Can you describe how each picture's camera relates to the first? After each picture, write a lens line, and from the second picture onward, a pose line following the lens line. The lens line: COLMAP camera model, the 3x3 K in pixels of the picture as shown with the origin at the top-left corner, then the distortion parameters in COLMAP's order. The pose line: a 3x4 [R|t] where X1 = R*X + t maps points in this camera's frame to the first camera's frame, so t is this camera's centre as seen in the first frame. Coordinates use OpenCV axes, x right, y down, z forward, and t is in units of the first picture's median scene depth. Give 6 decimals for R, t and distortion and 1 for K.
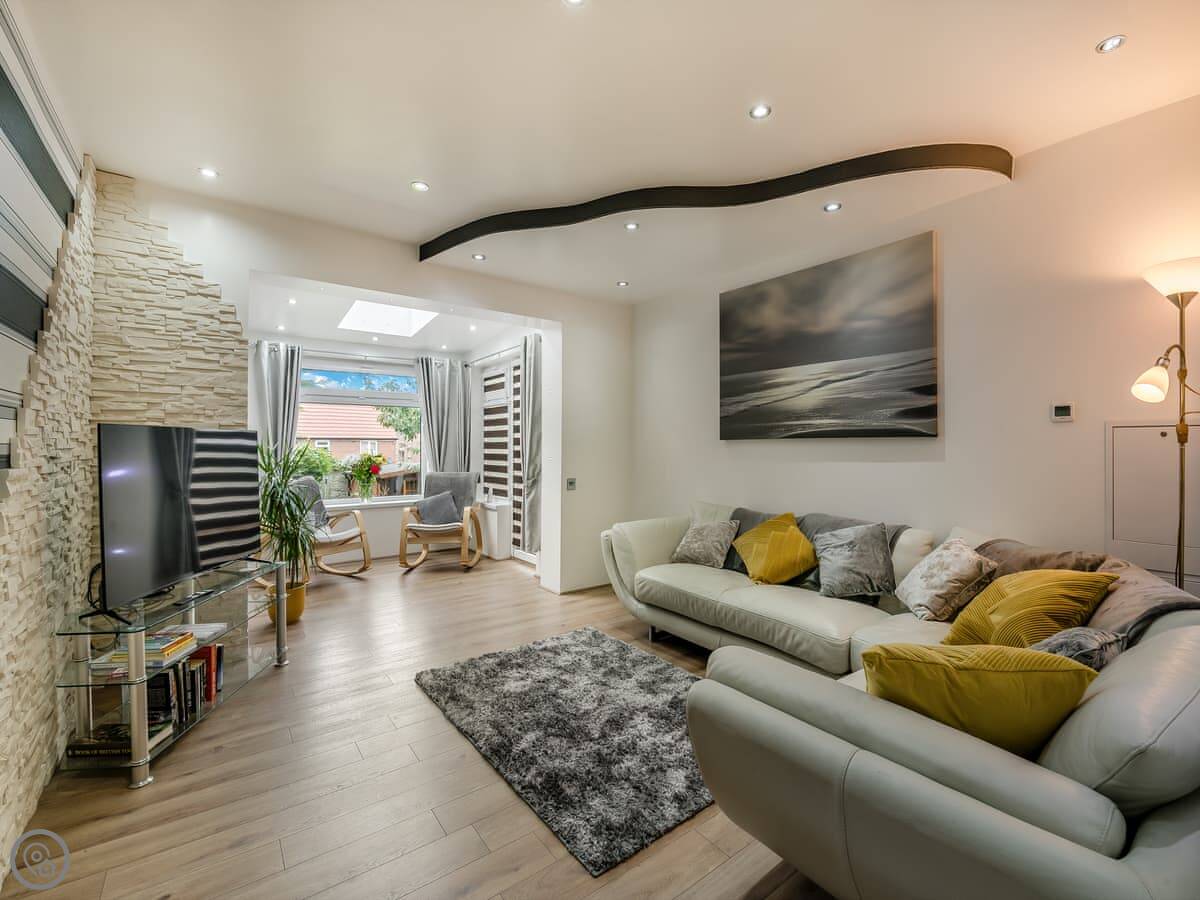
lens RADIAL K [[518.8, 0, 609.5], [0, 518.8, 446.9], [0, 0, 1]] dist [-0.009312, -0.003008]
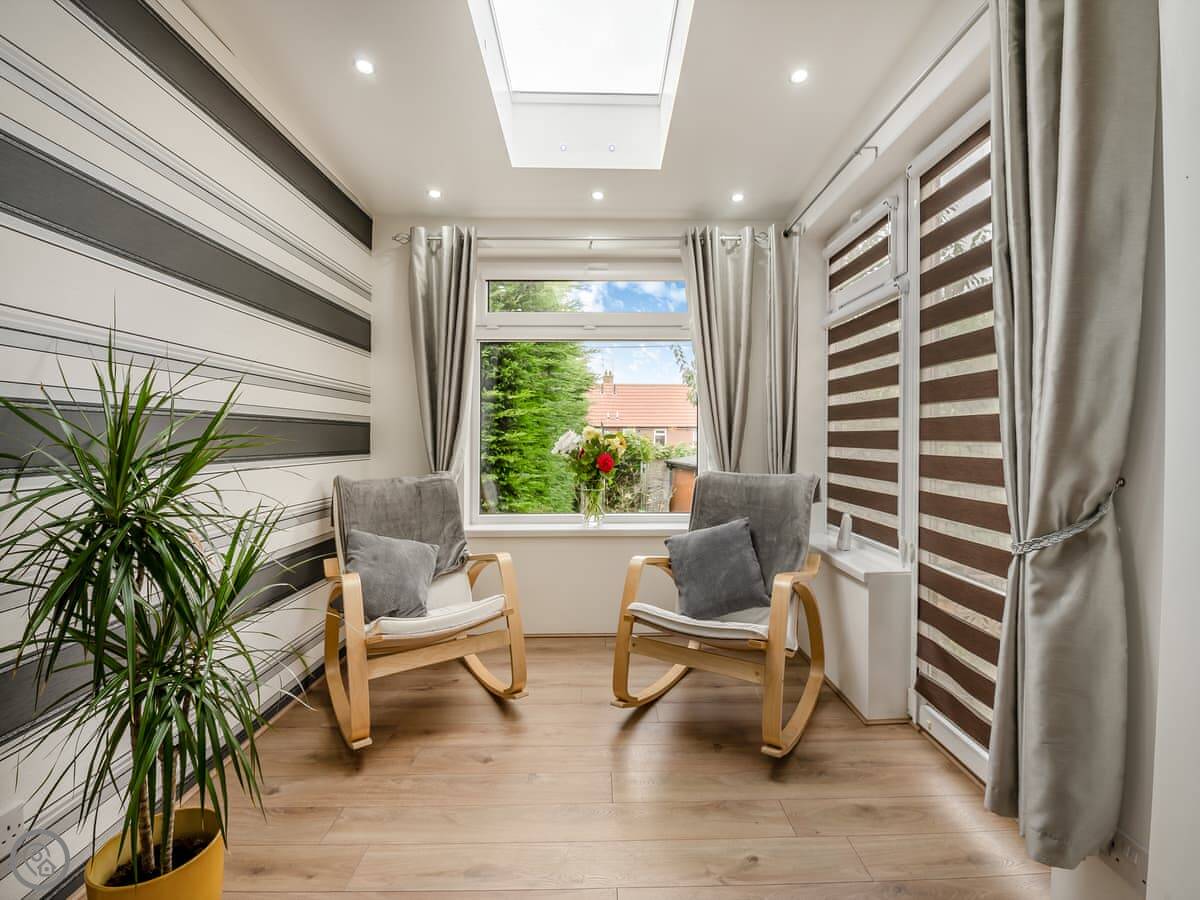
lens RADIAL K [[529.2, 0, 607.6], [0, 529.2, 441.1], [0, 0, 1]] dist [-0.019821, -0.000397]
pose [[0.814764, 0.005470, -0.579767, -0.149181], [-0.000390, 0.999960, 0.008887, 0.018401], [0.579793, -0.007015, 0.814734, 0.580746]]
